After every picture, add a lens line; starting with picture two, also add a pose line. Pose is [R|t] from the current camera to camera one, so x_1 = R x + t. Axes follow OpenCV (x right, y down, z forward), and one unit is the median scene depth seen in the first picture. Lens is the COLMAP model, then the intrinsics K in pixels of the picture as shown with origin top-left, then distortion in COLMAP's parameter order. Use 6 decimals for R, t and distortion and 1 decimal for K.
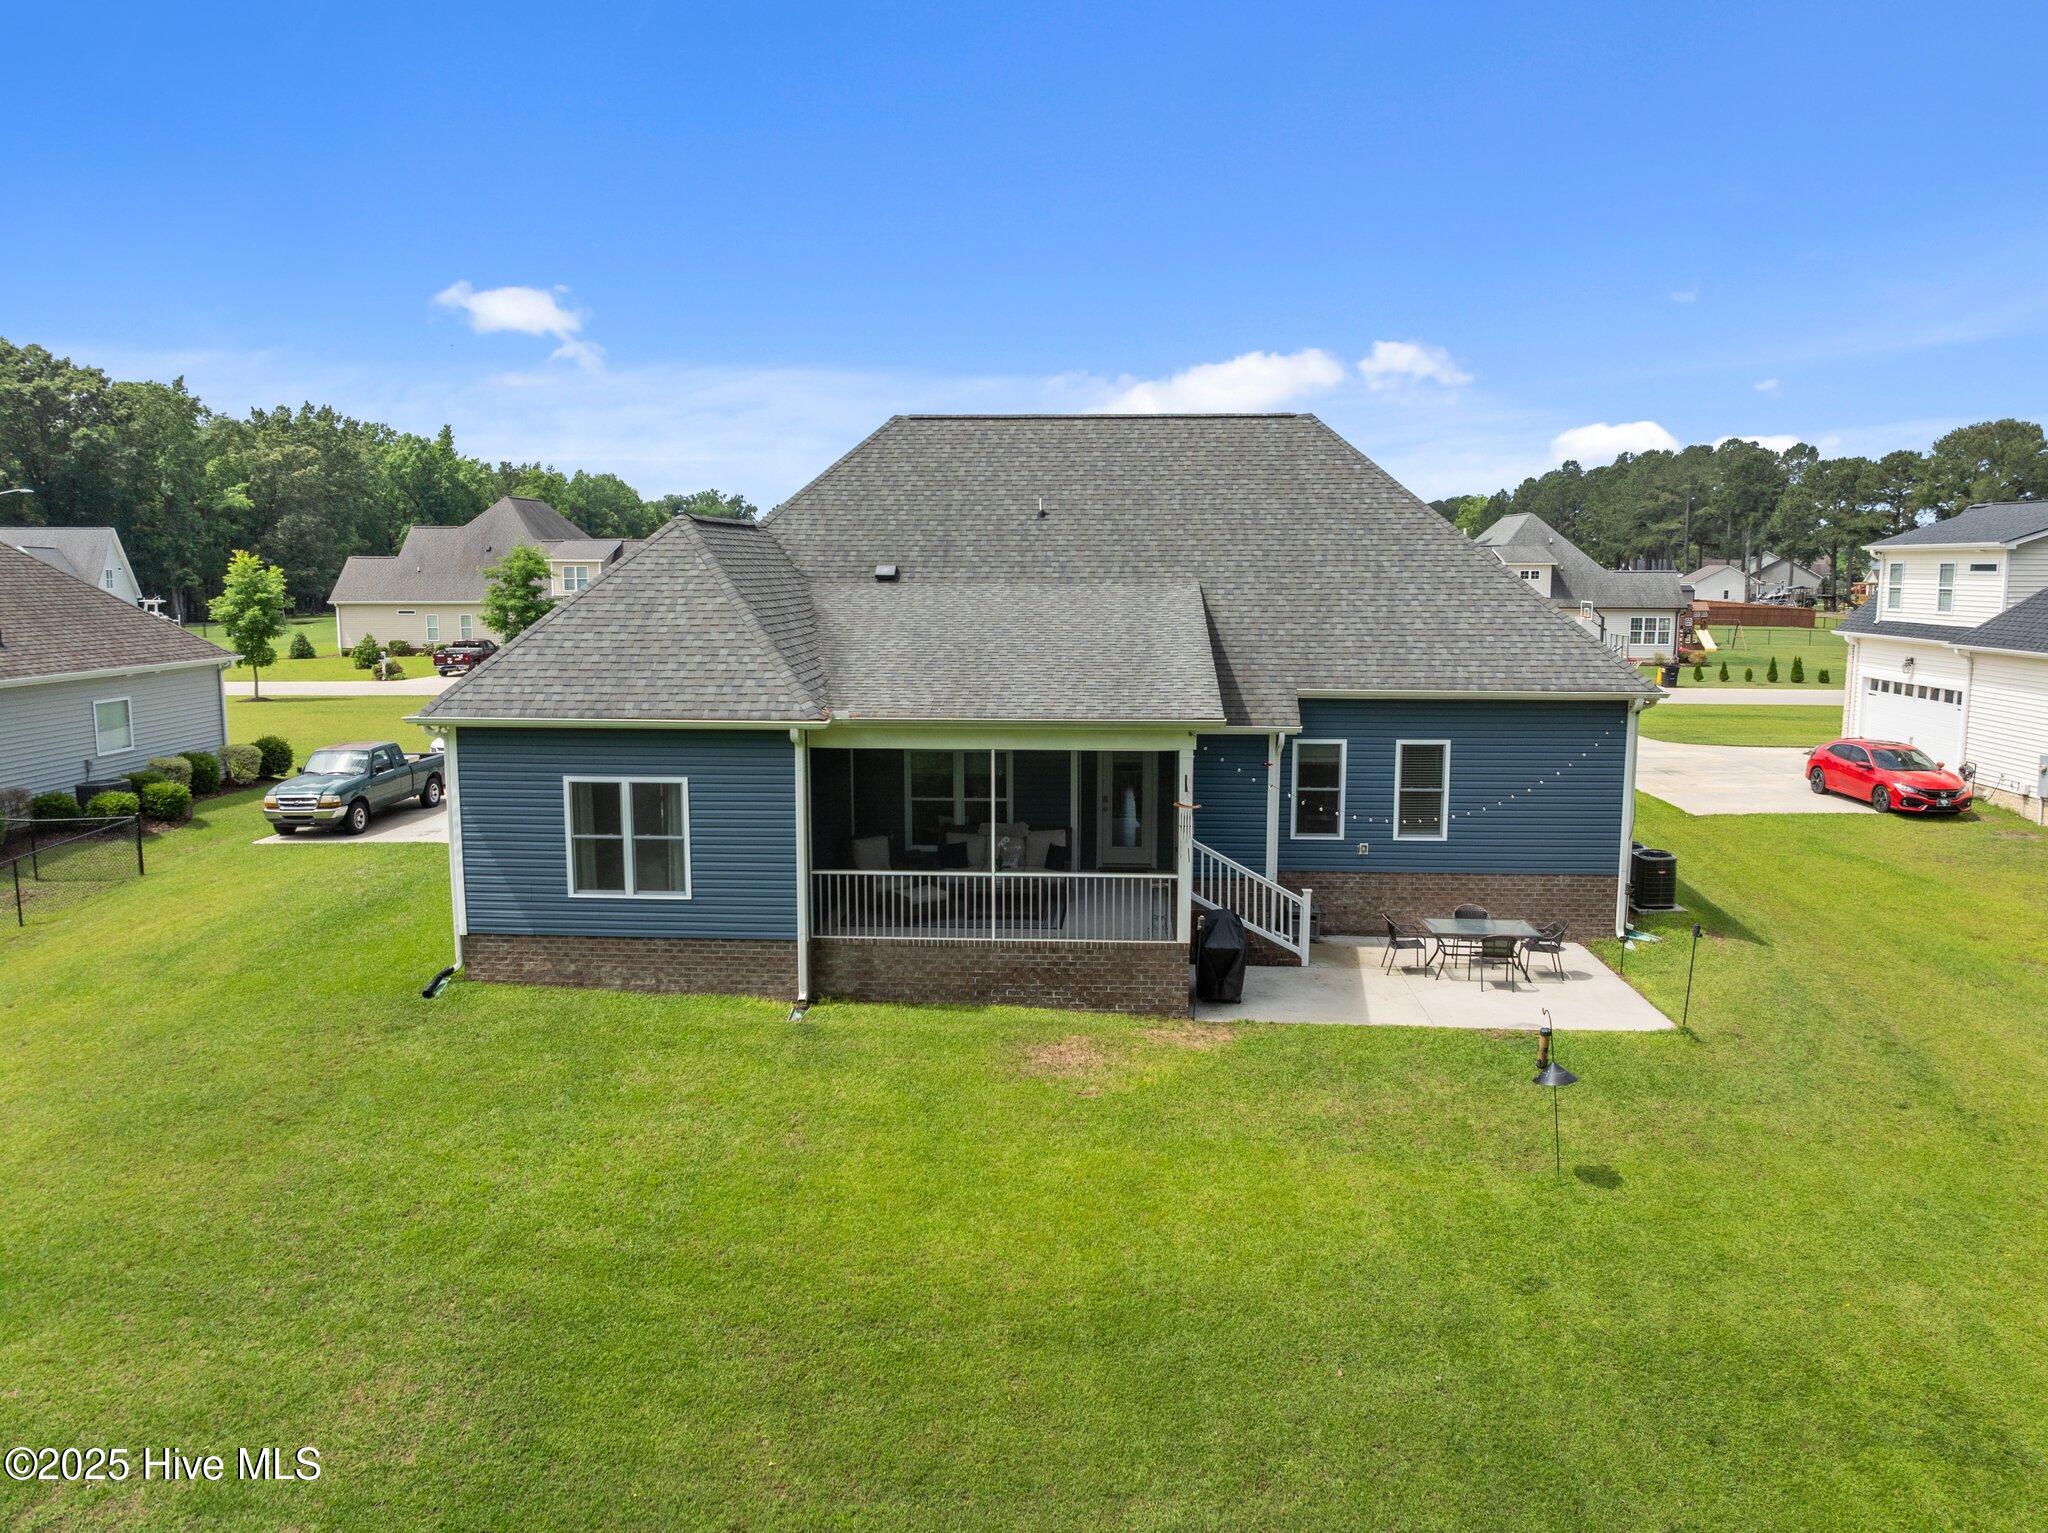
lens RADIAL K [[1434.2, 0, 1025.3], [0, 1434.2, 760.6], [0, 0, 1]] dist [-0.005800, -0.000292]
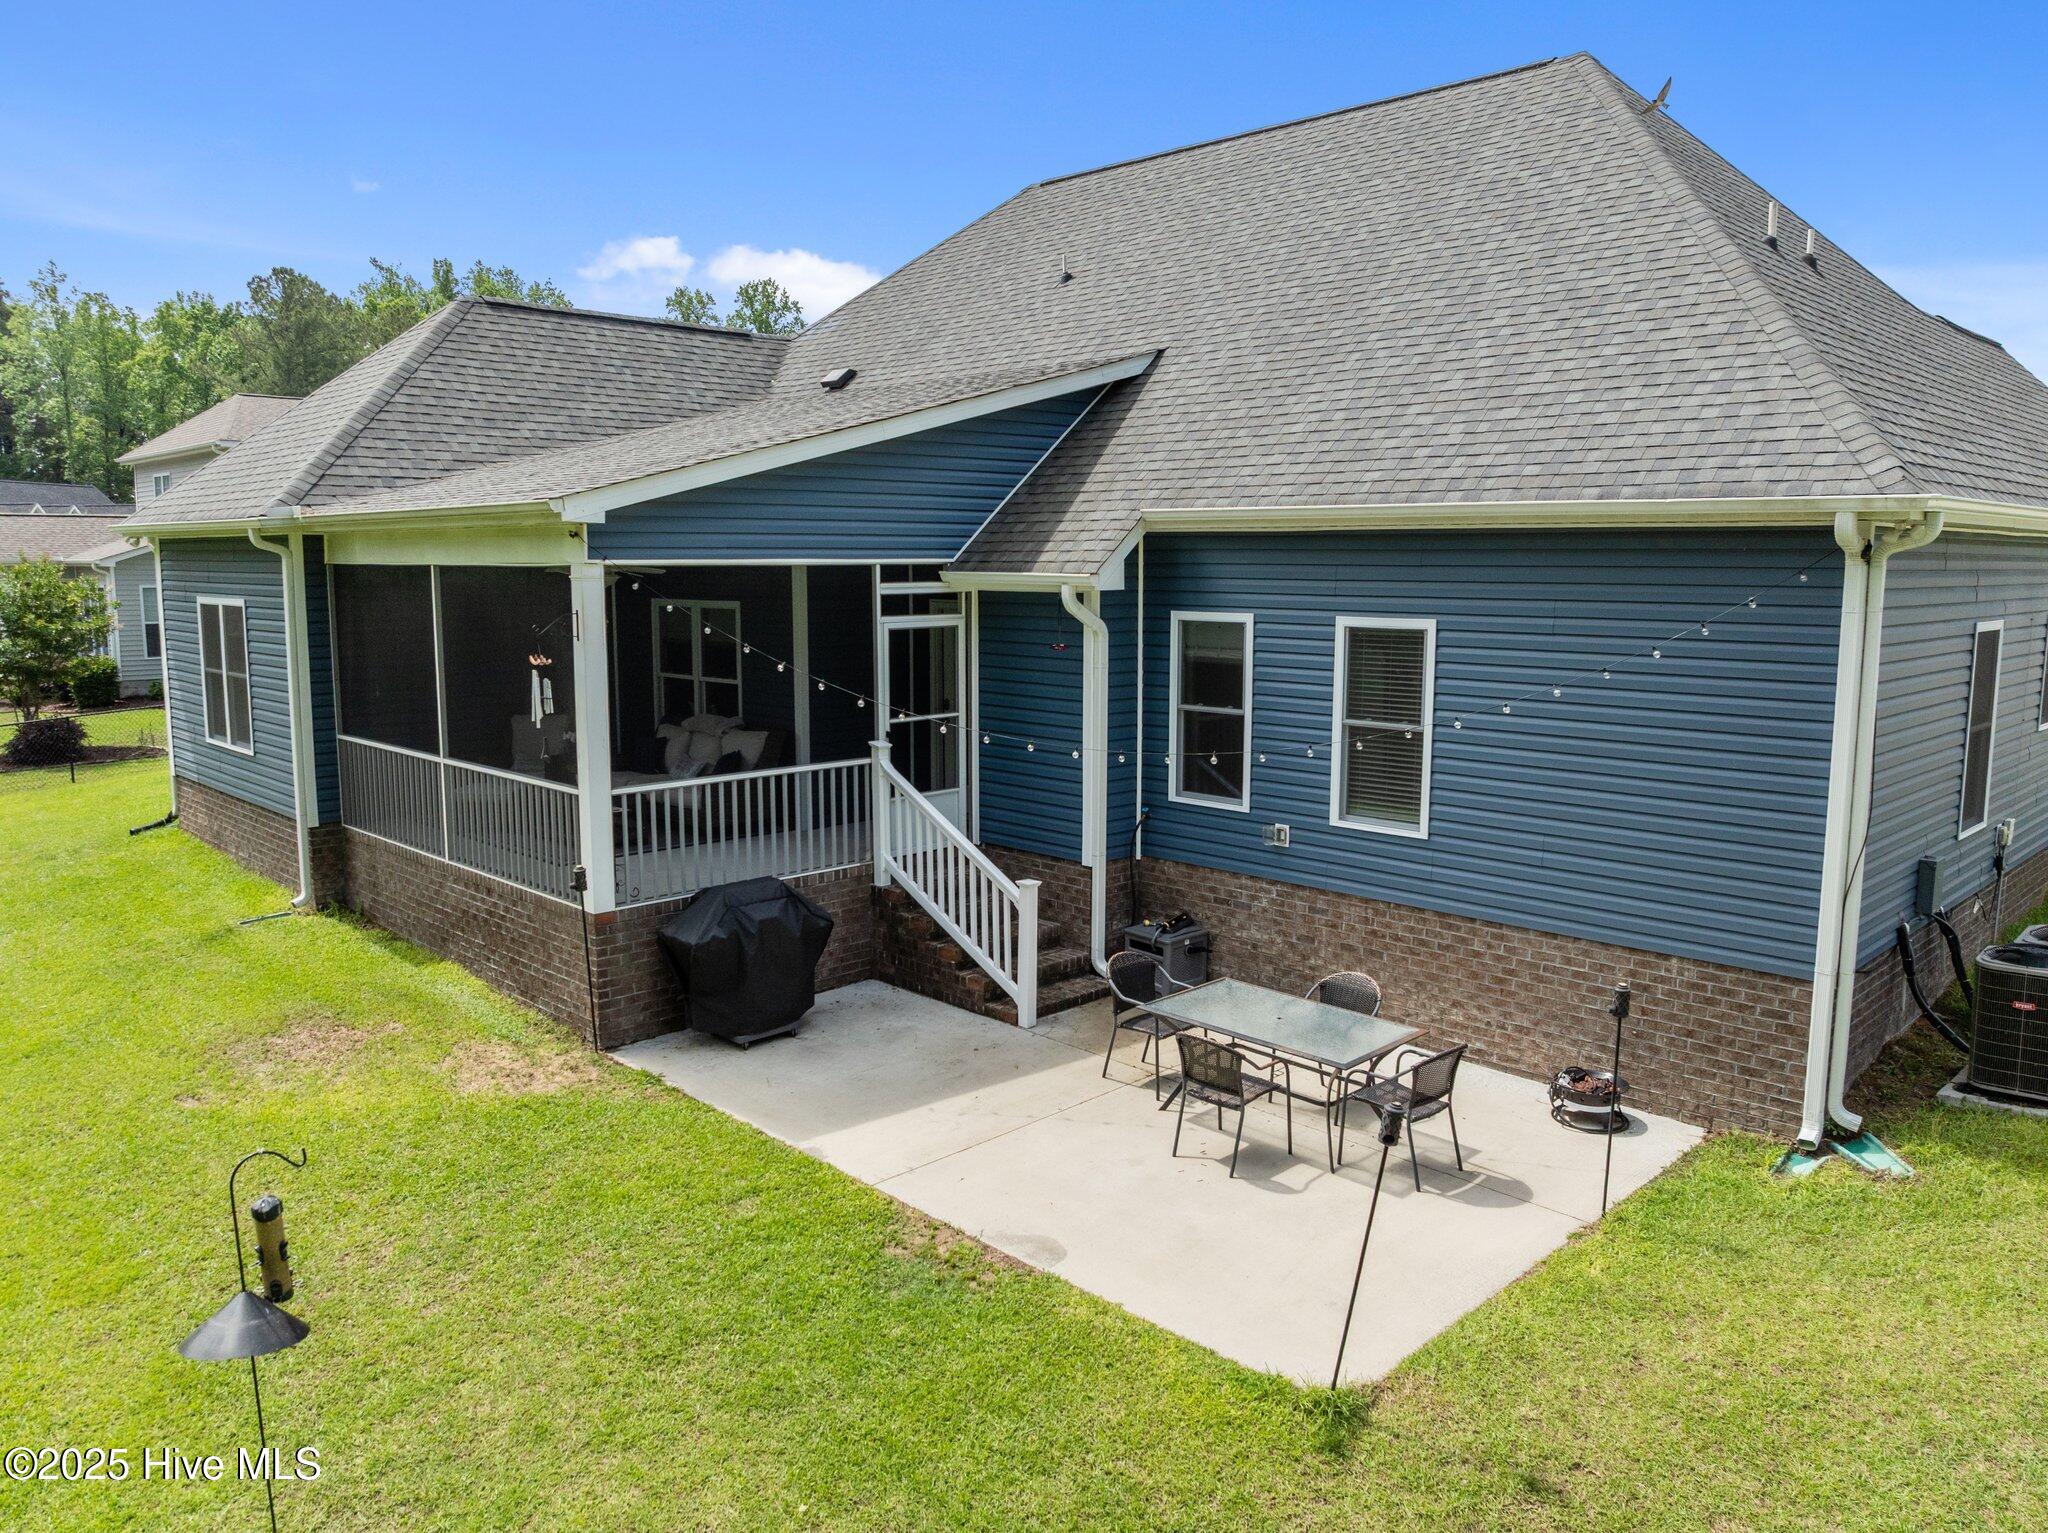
lens RADIAL K [[1442.8, 0, 1022.7], [0, 1442.8, 768.0], [0, 0, 1]] dist [-0.029995, -0.002010]
pose [[0.750865, 0.098446, -0.653077, 0.501160], [-0.091449, 0.994801, 0.044816, 0.024056], [0.654094, 0.026072, 0.755964, 0.565177]]
